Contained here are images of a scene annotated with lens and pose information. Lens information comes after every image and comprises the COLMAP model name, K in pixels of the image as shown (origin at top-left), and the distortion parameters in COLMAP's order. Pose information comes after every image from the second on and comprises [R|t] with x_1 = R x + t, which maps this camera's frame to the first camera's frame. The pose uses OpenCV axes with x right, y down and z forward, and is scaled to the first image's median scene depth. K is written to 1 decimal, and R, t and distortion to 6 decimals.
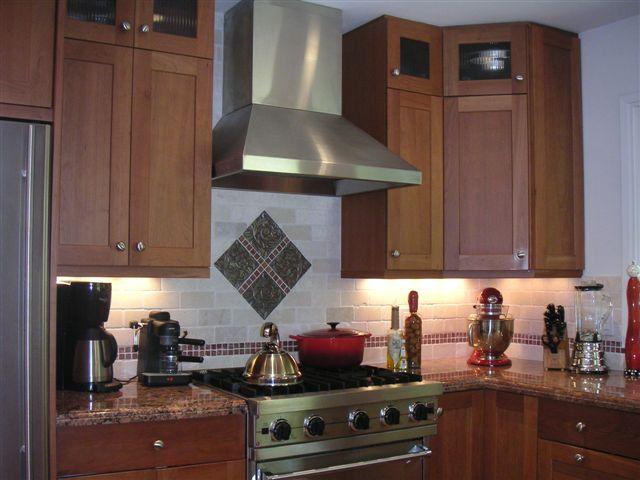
lens RADIAL K [[829.6, 0, 320.0], [0, 829.6, 240.0], [0, 0, 1]] dist [-0.132119, 0.021161]
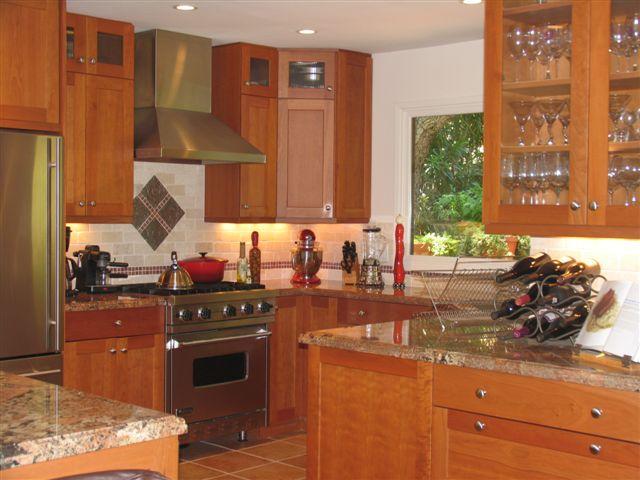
lens RADIAL K [[954.3, 0, 351.3], [0, 954.3, 240.7], [0, 0, 1]] dist [-0.013591, -0.013297]
pose [[0.965844, 0.000357, 0.259124, -0.164705], [-0.019718, 0.997201, 0.072124, -0.048394], [-0.258373, -0.074770, 0.963147, -0.687268]]
